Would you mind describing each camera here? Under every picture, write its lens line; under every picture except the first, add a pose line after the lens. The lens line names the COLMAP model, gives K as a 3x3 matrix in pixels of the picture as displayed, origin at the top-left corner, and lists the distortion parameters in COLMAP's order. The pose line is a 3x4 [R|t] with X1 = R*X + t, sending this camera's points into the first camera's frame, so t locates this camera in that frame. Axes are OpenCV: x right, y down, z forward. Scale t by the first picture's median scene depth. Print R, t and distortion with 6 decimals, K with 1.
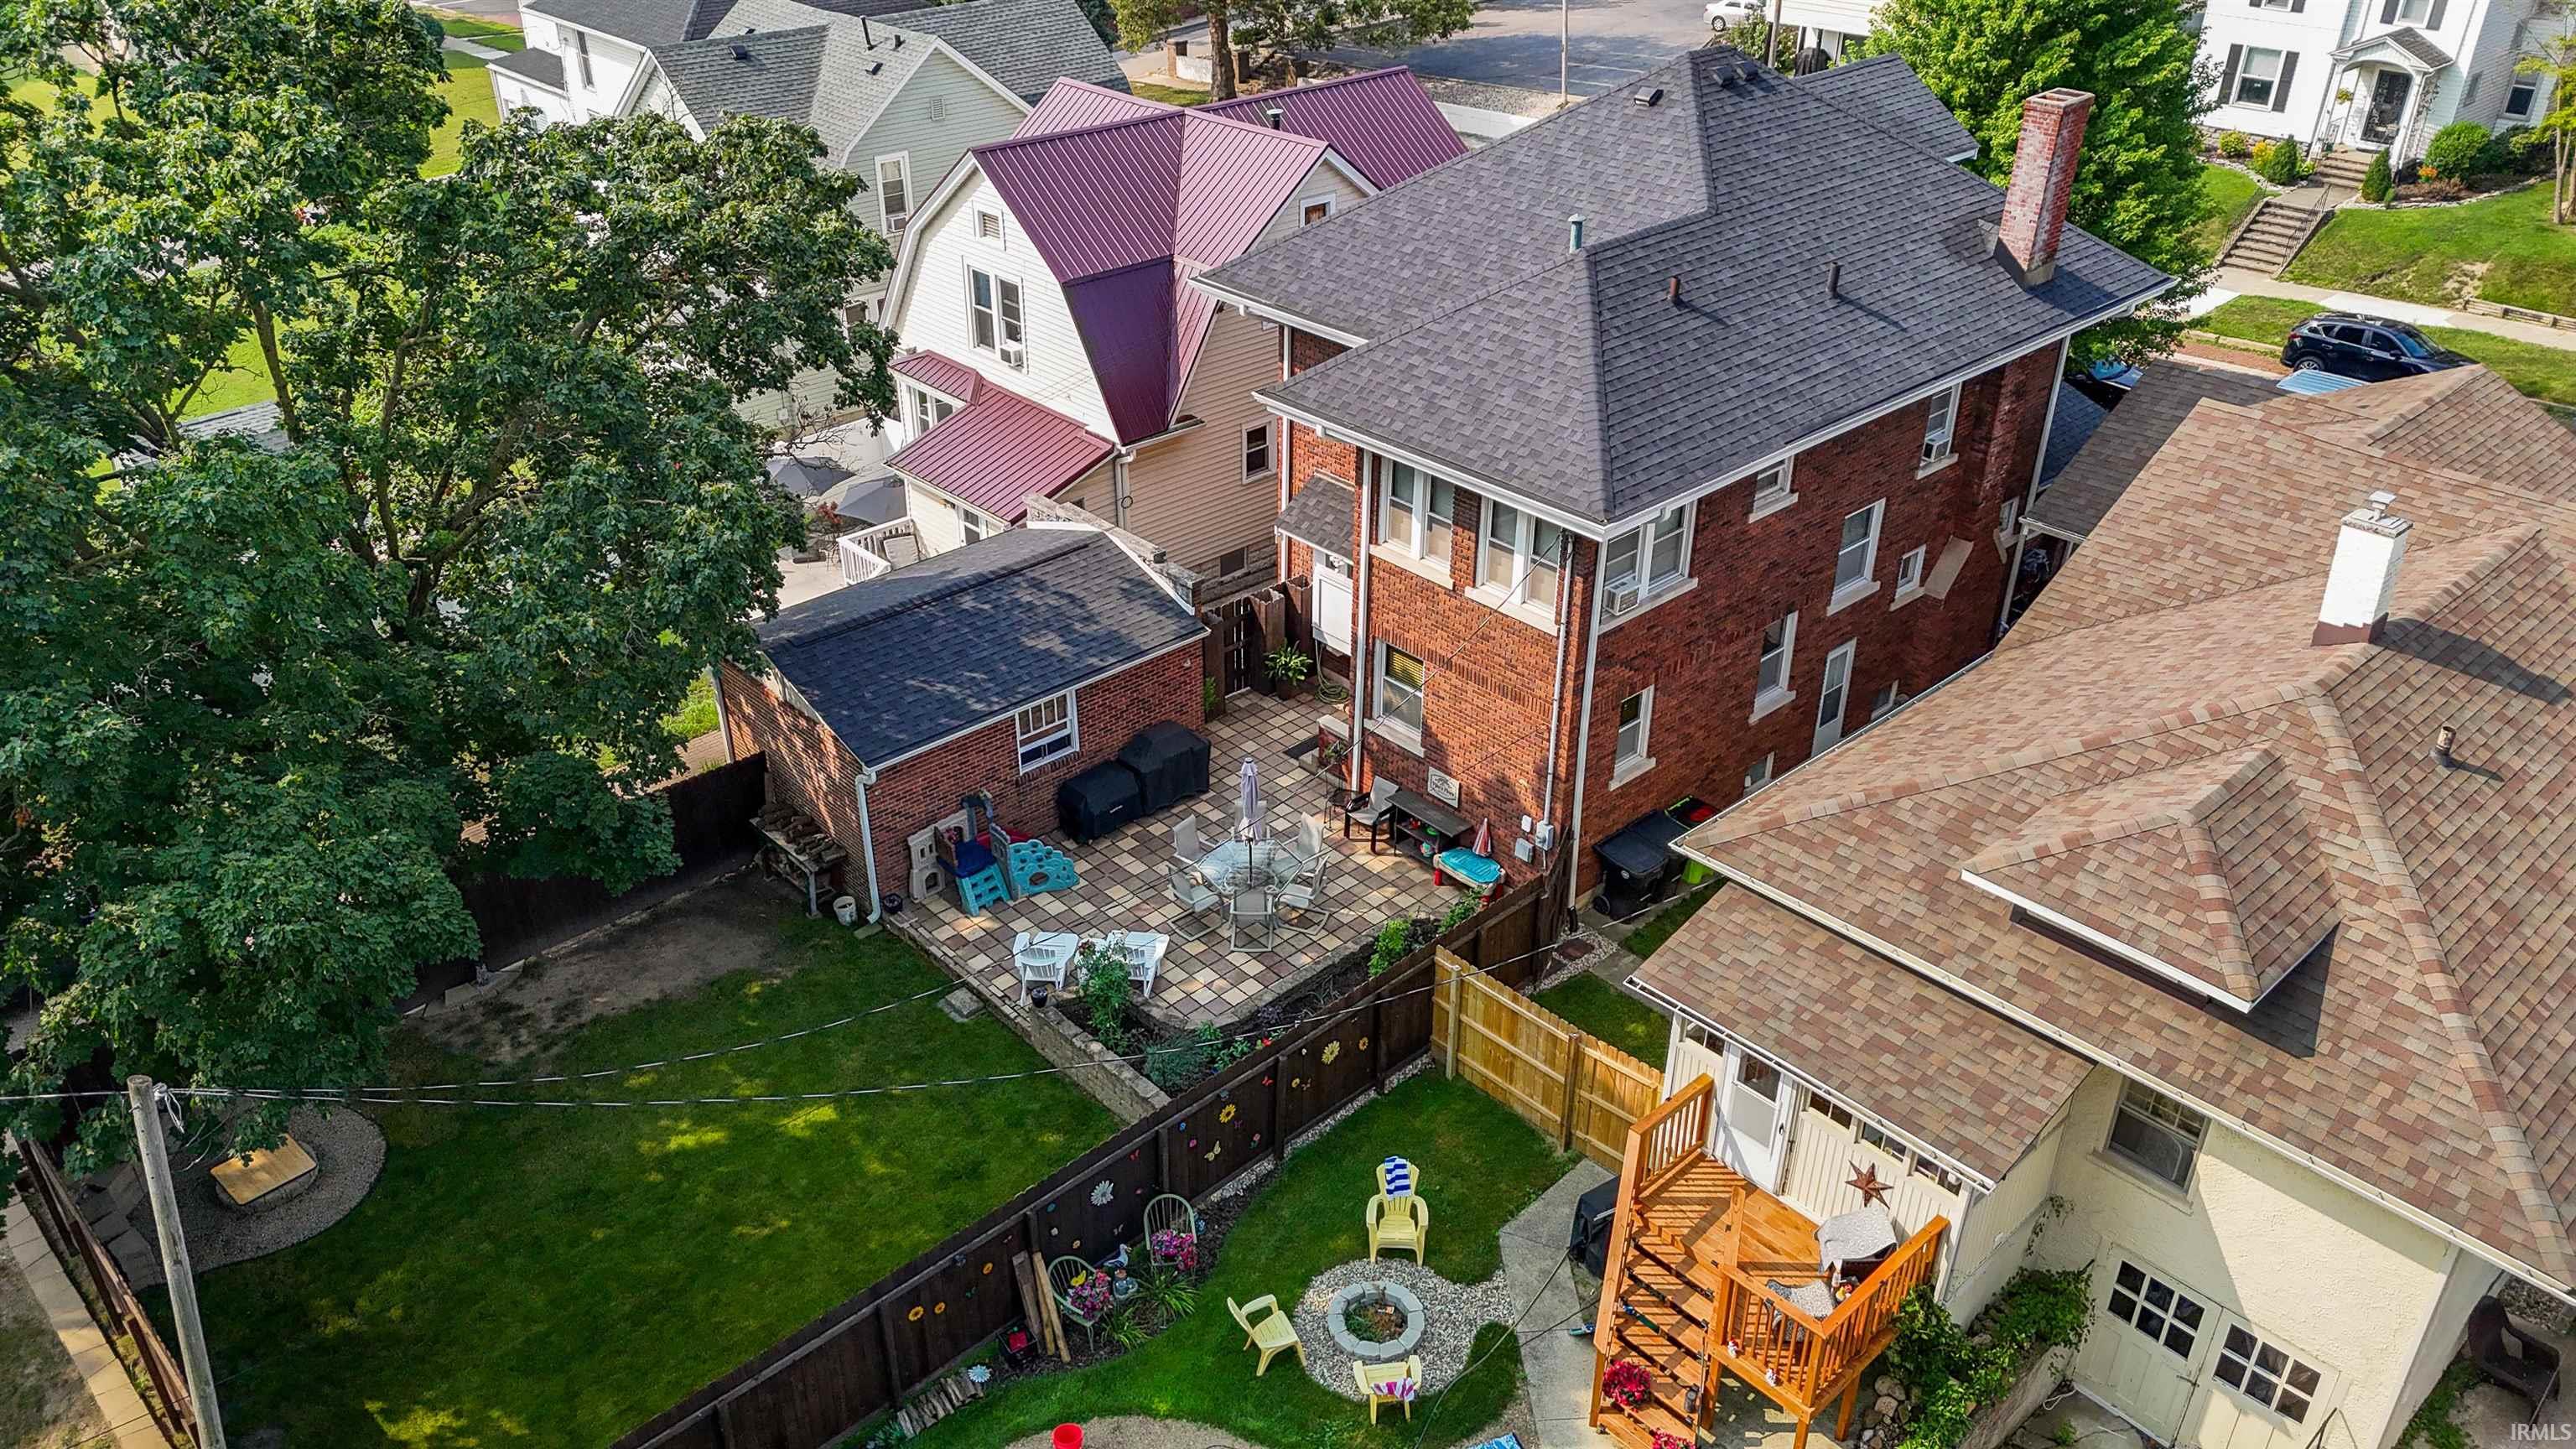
lens RADIAL K [[1861.4, 0, 1291.3], [0, 1861.4, 730.3], [0, 0, 1]] dist [0.012755, 0.000247]
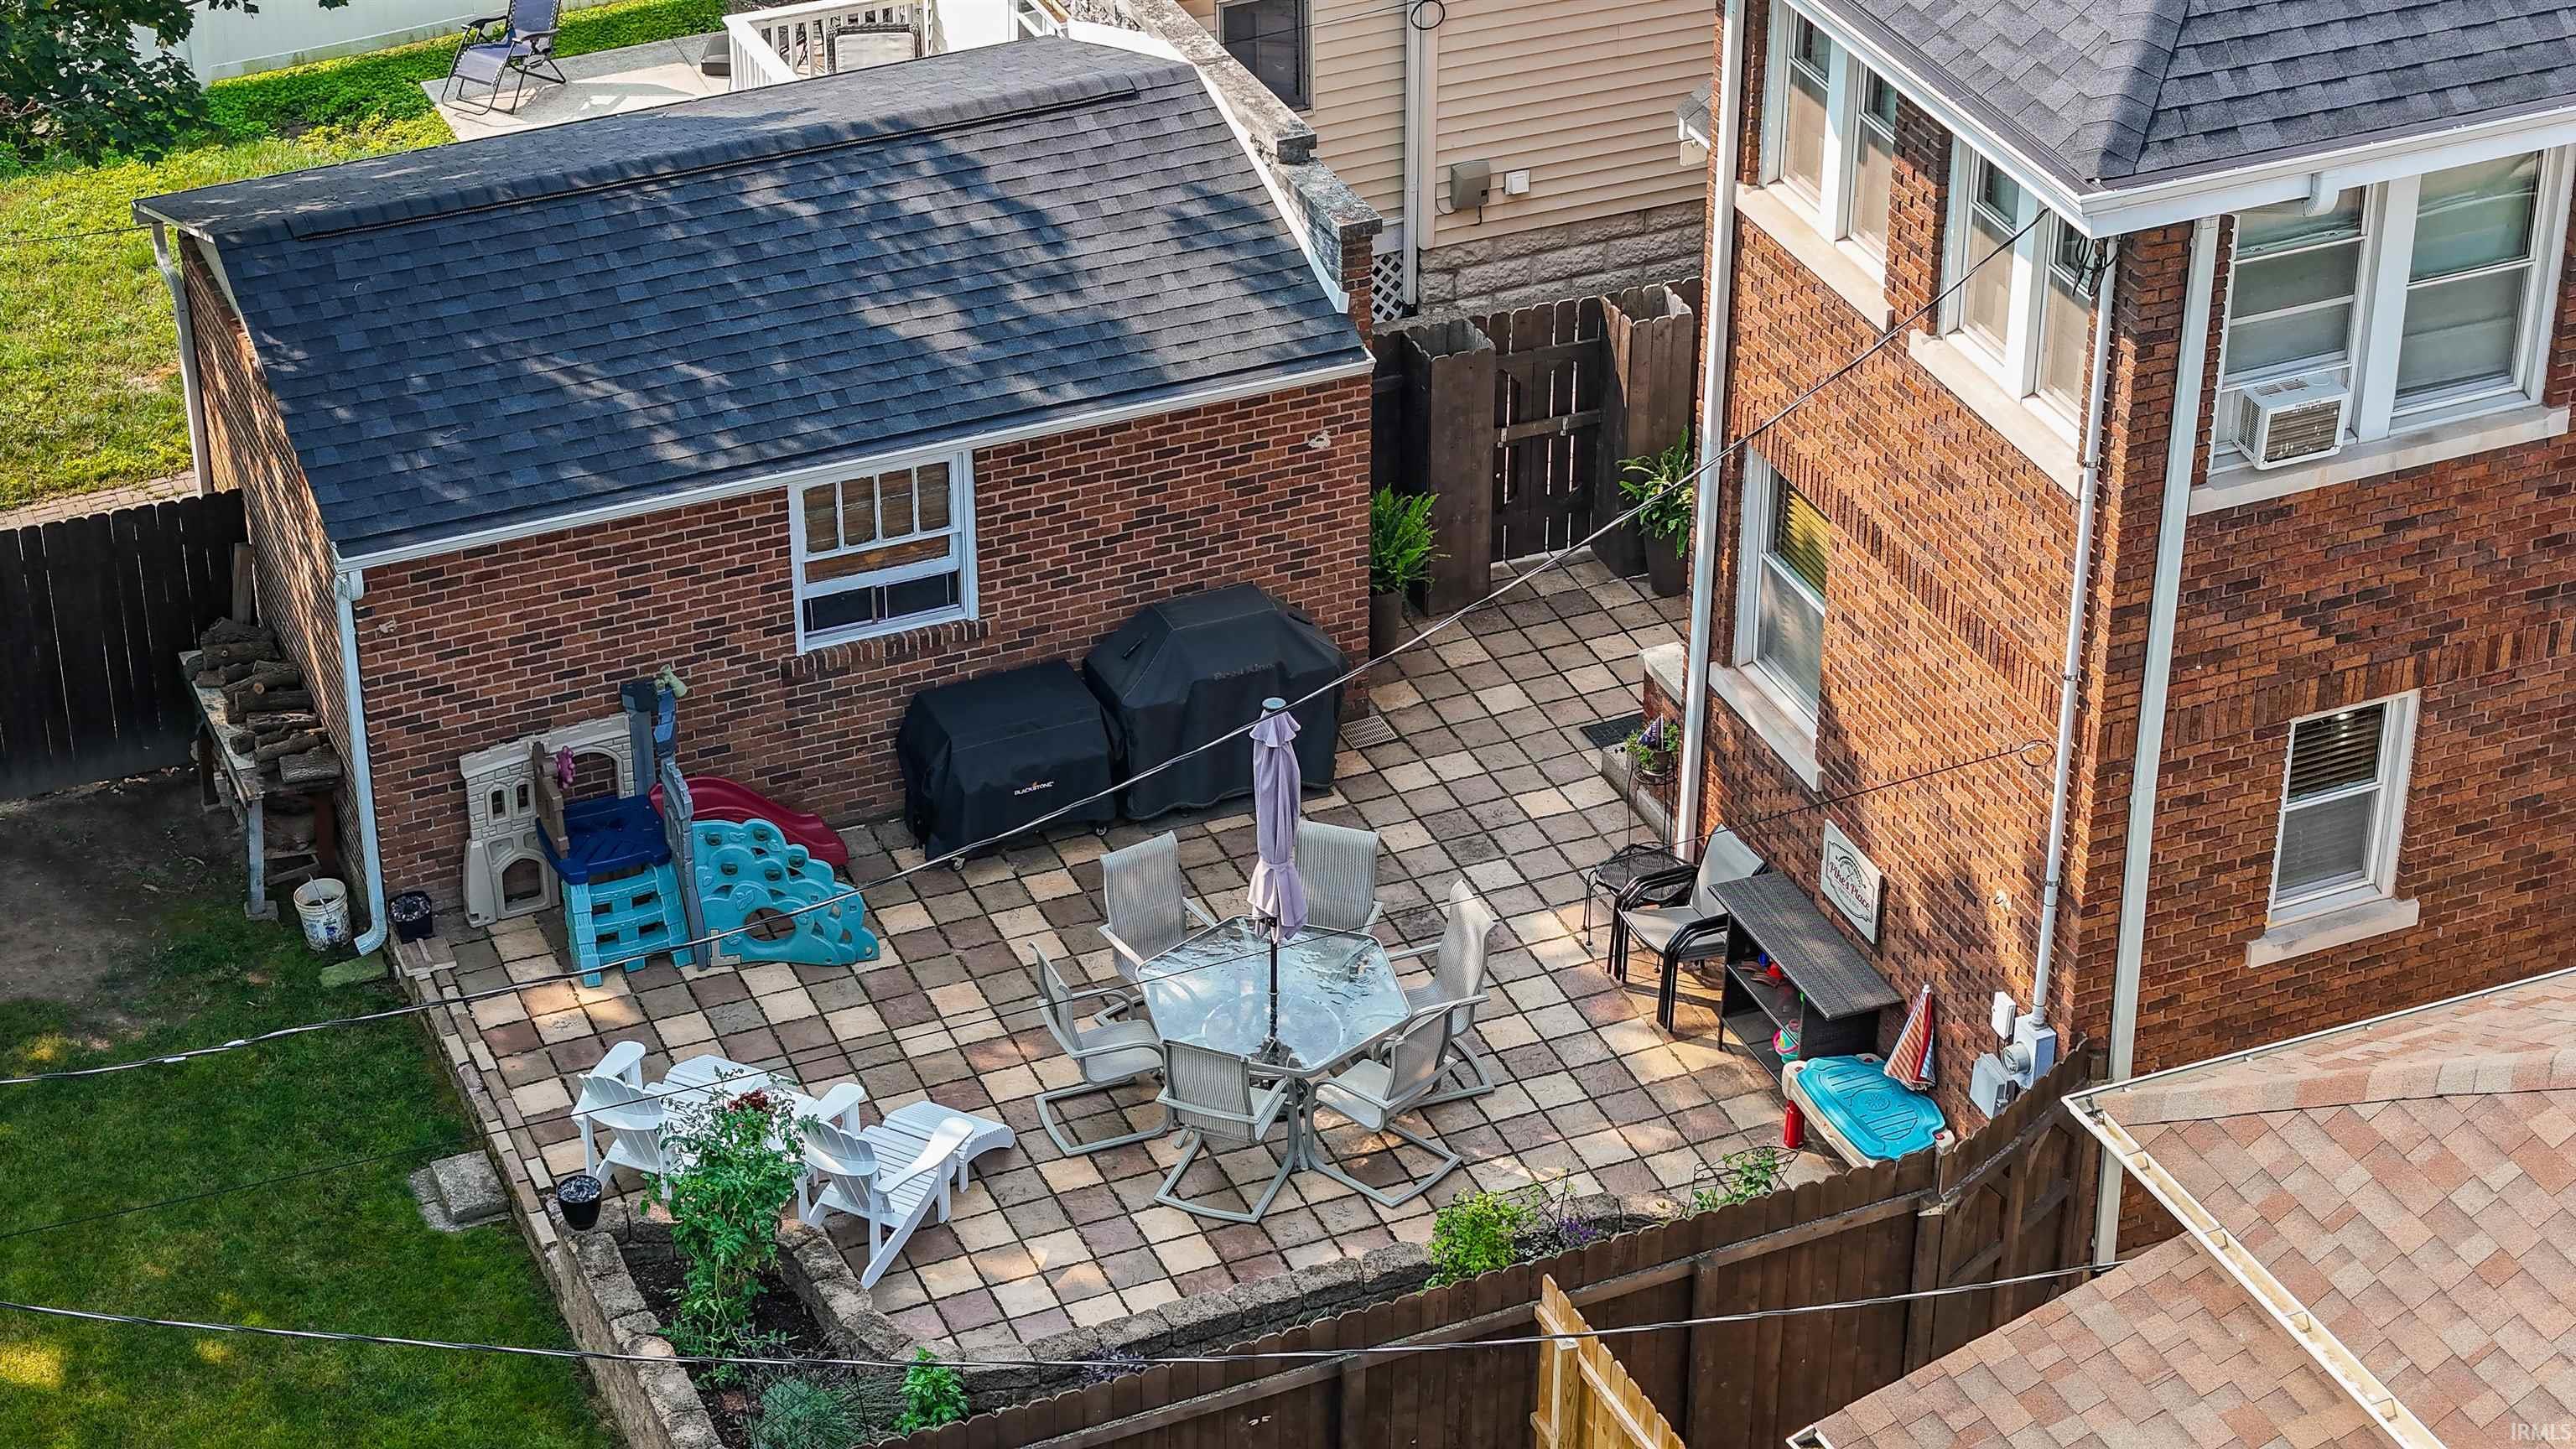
lens RADIAL K [[5203.7, 0, 1290.0], [0, 5203.7, 707.8], [0, 0, 1]] dist [-0.281134, 0.000000]
pose [[0.940370, 0.169826, -0.294726, 0.273332], [-0.169674, 0.985150, 0.026287, -0.010451], [0.294813, 0.025288, 0.955220, 0.011145]]
